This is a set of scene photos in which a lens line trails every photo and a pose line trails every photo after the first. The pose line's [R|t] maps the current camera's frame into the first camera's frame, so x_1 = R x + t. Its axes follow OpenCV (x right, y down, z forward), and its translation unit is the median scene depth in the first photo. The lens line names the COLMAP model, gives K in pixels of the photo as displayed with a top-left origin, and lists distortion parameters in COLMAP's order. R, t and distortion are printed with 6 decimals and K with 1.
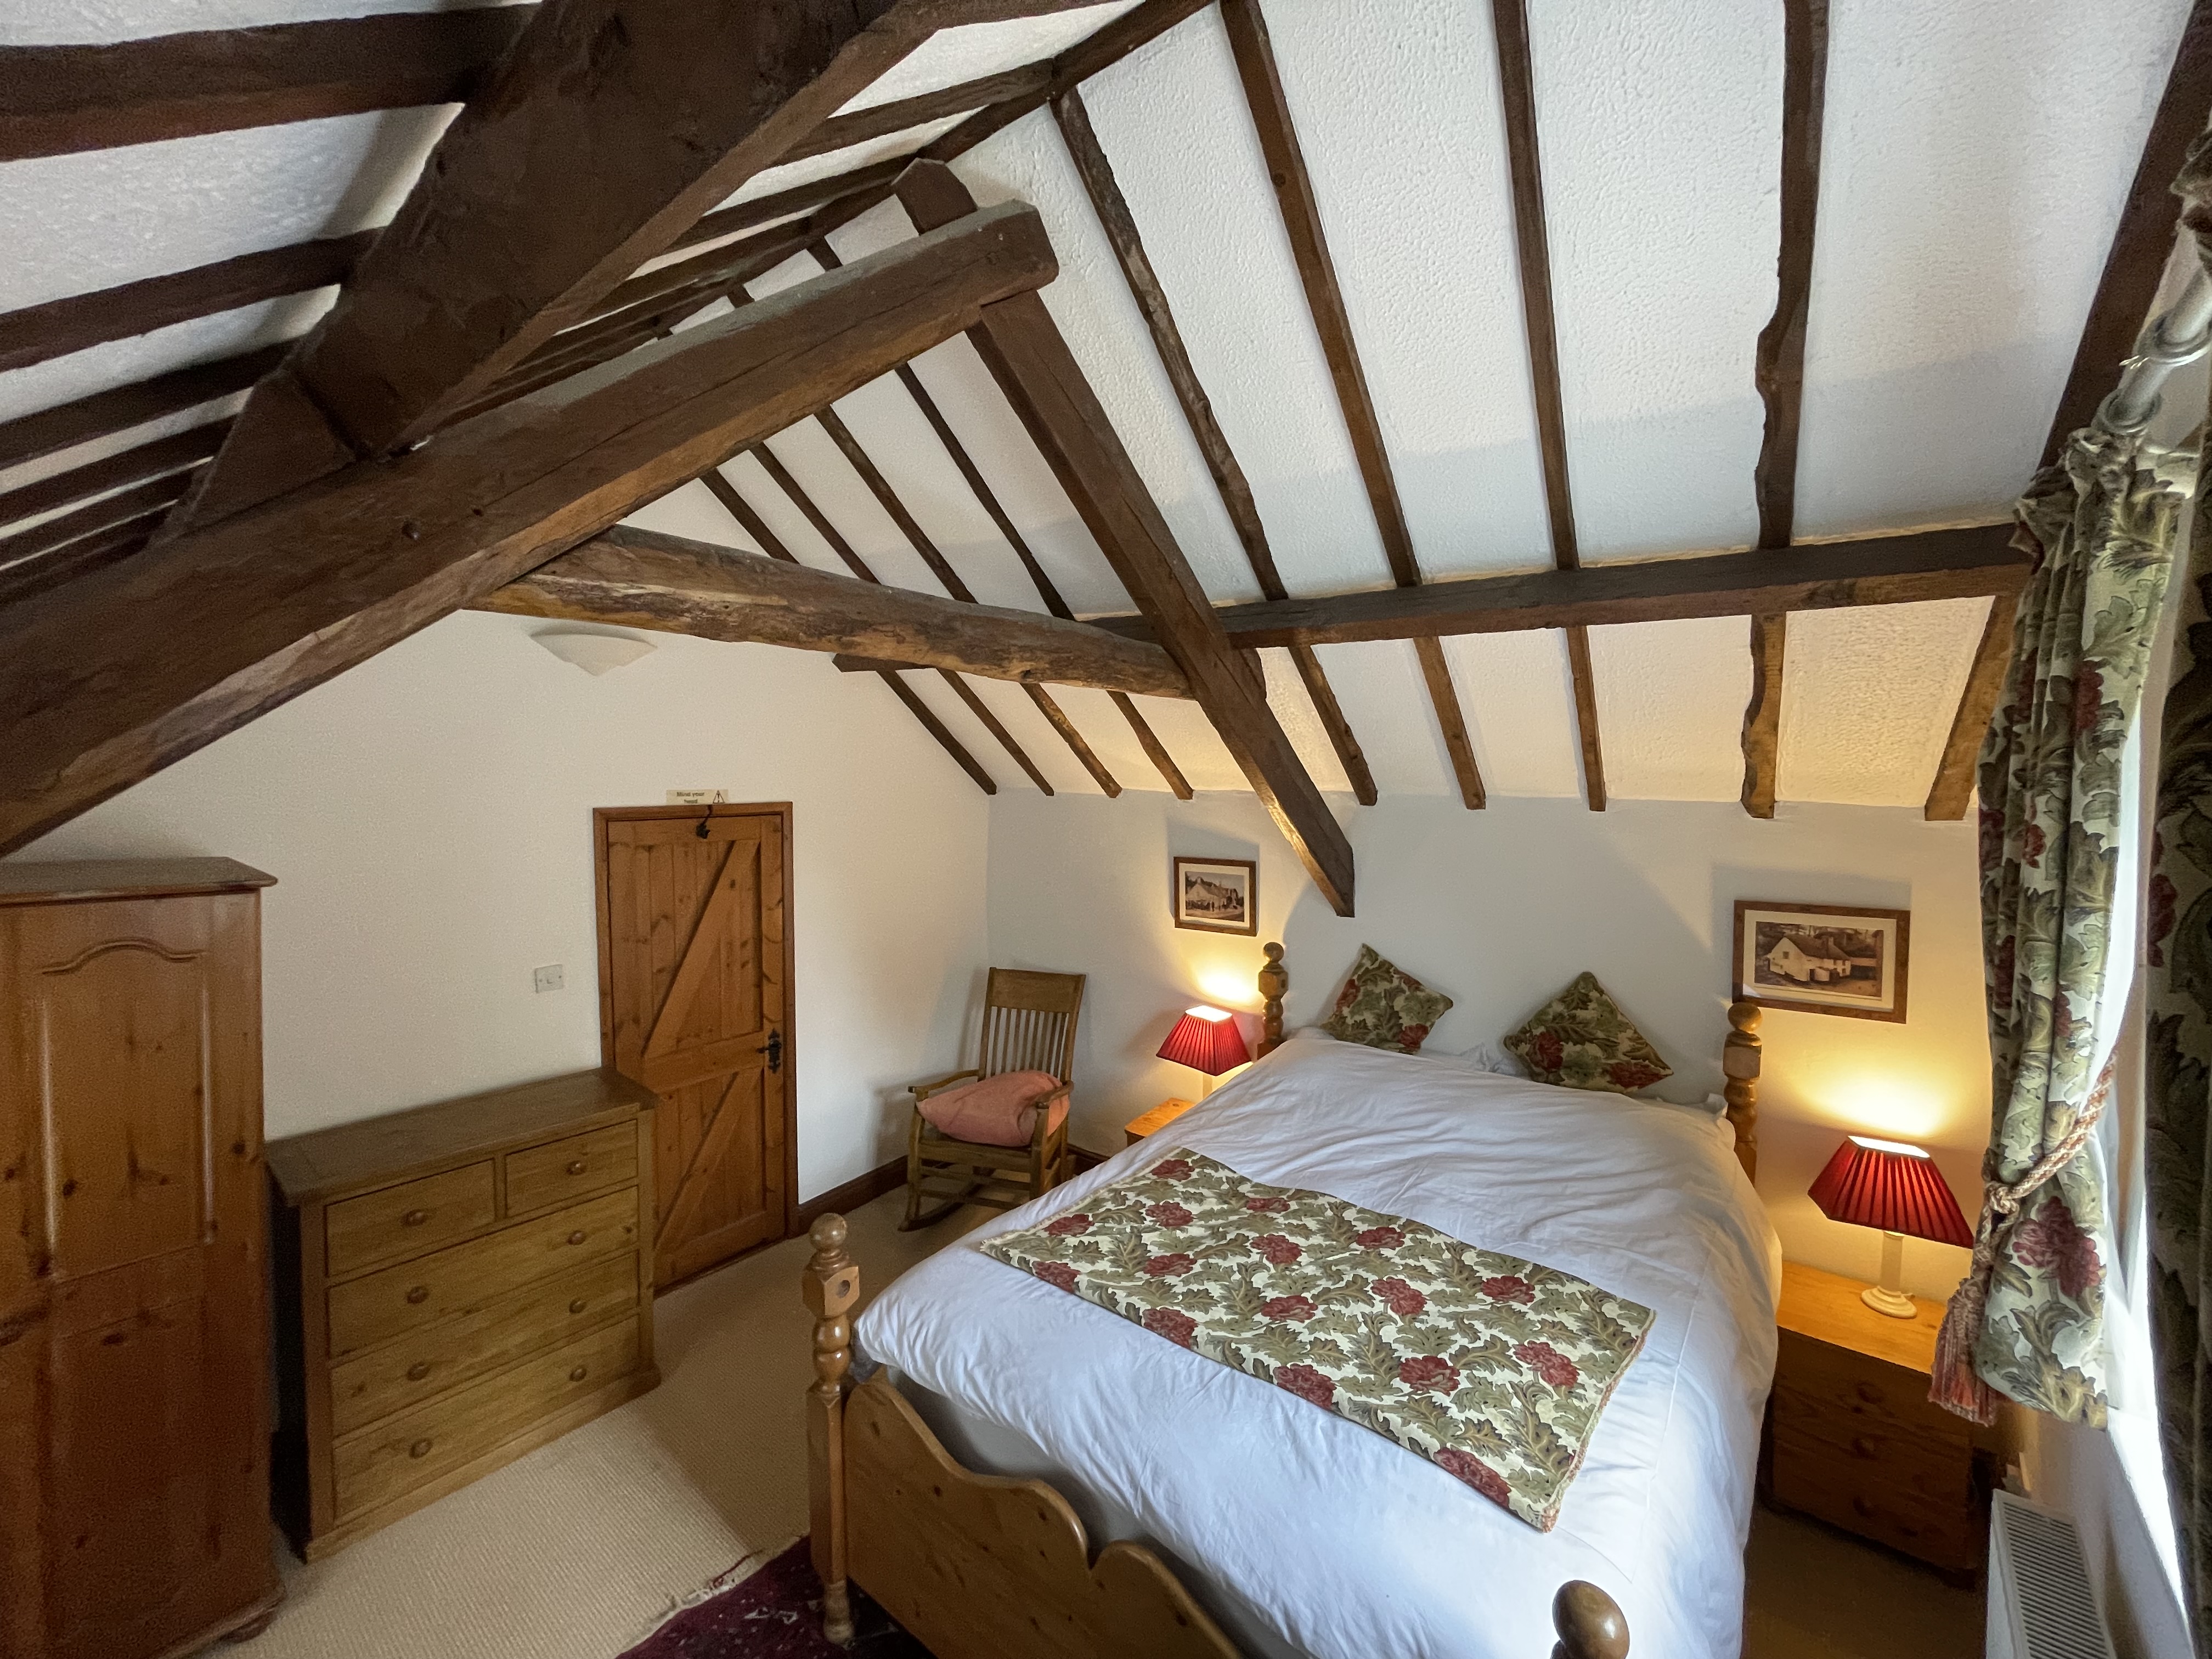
lens RADIAL K [[884.8, 0, 1099.1], [0, 884.8, 813.3], [0, 0, 1]] dist [-0.007526, 0.000289]
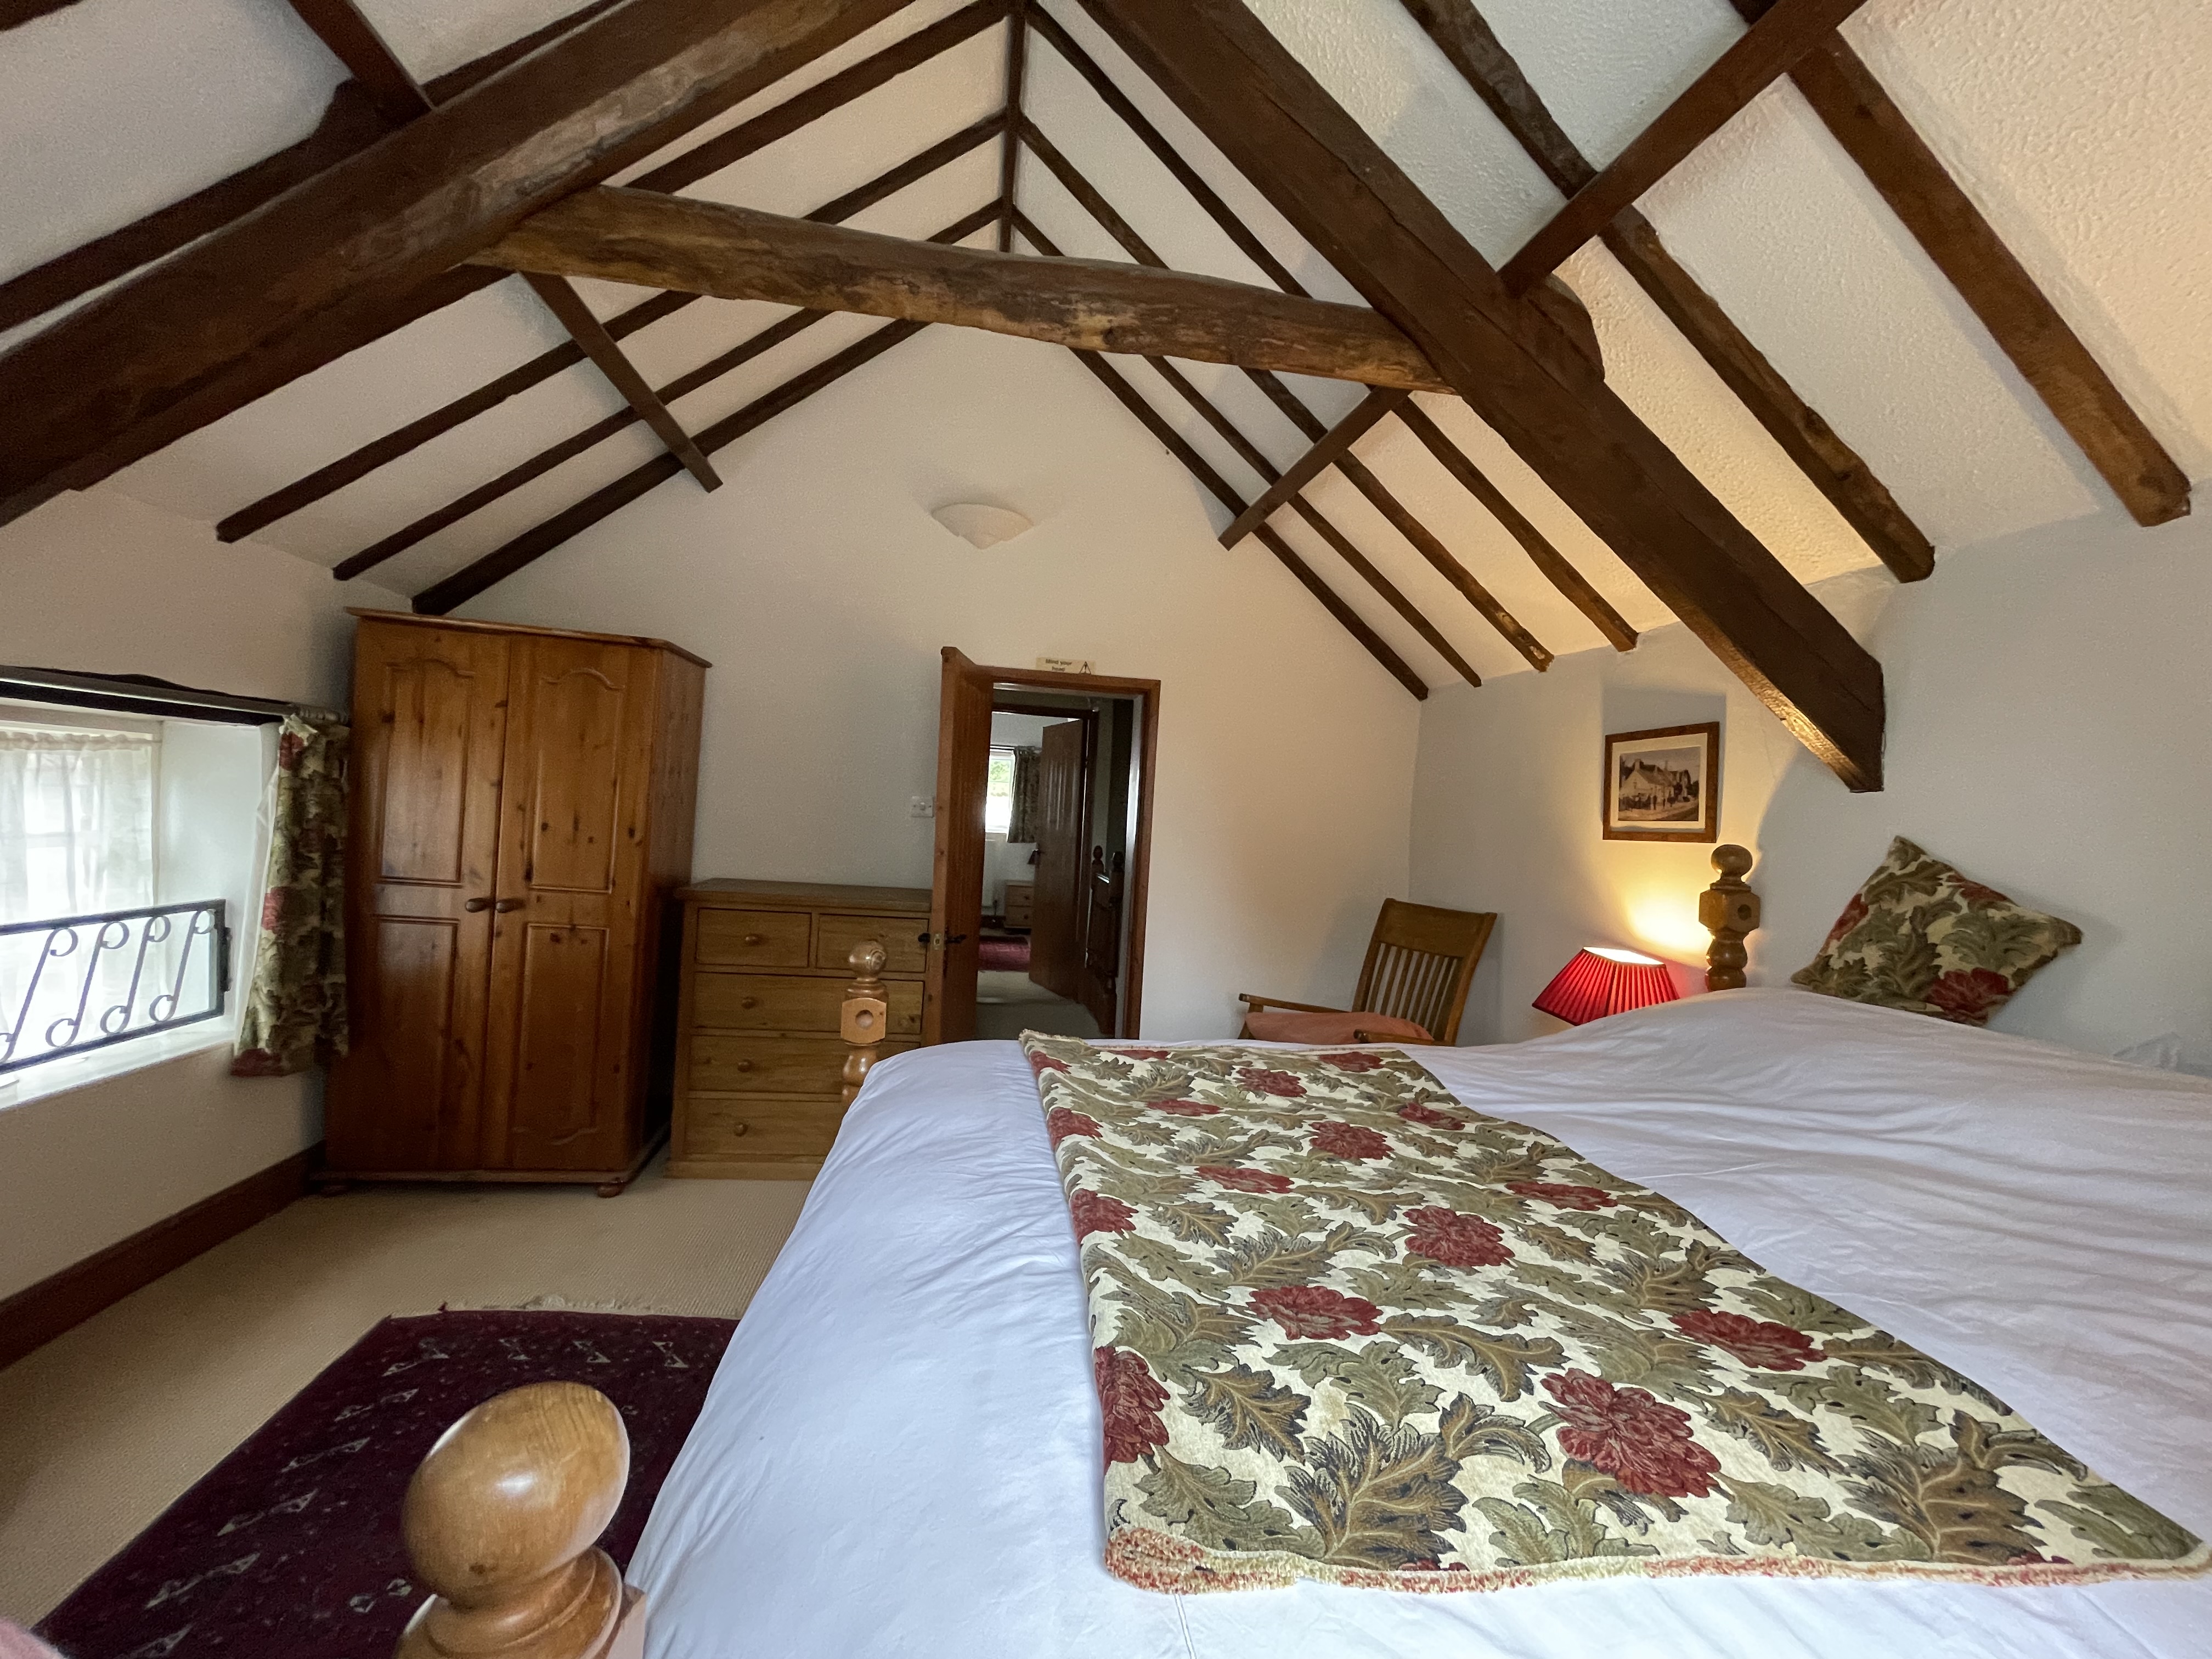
lens RADIAL K [[884.8, 0, 1099.1], [0, 884.8, 813.3], [0, 0, 1]] dist [-0.007526, 0.000289]
pose [[0.733377, 0.039484, -0.678675, 0.365588], [-0.090121, 0.995148, -0.039489, 0.238394], [0.673822, 0.090123, 0.733377, 0.325839]]
